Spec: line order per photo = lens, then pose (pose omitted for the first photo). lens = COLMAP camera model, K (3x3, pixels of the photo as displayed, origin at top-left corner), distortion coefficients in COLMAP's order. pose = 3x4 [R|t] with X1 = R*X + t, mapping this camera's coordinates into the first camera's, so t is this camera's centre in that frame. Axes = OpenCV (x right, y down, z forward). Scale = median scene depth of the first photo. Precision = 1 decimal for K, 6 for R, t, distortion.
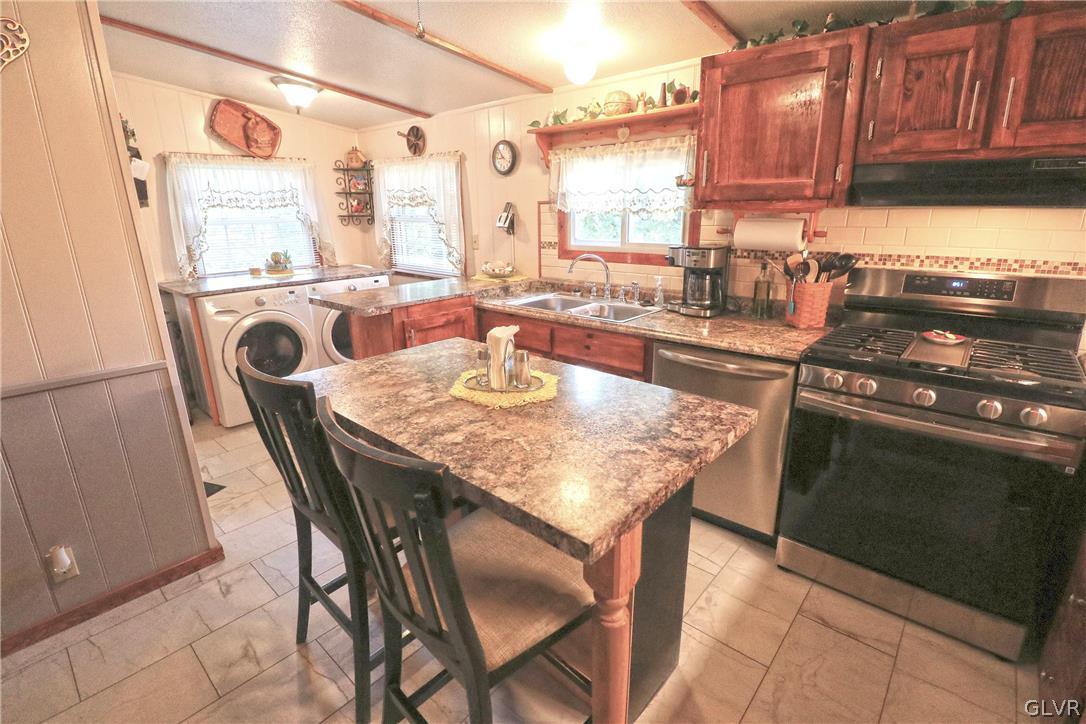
lens RADIAL K [[508.4, 0, 538.4], [0, 508.4, 354.8], [0, 0, 1]] dist [-0.003058, -0.001176]
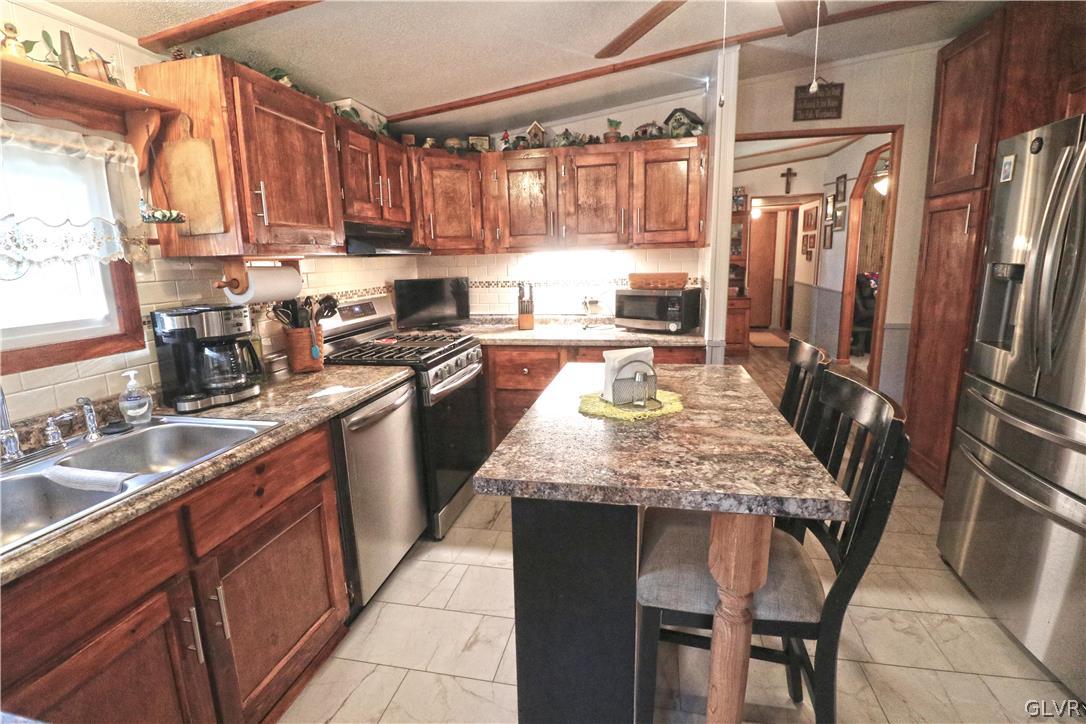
lens RADIAL K [[508.4, 0, 538.4], [0, 508.4, 354.8], [0, 0, 1]] dist [-0.003058, -0.001176]
pose [[-0.497701, -0.136779, 0.856496, -0.935330], [0.269941, 0.914018, 0.302824, -0.436214], [-0.824273, 0.381919, -0.417985, 1.691073]]
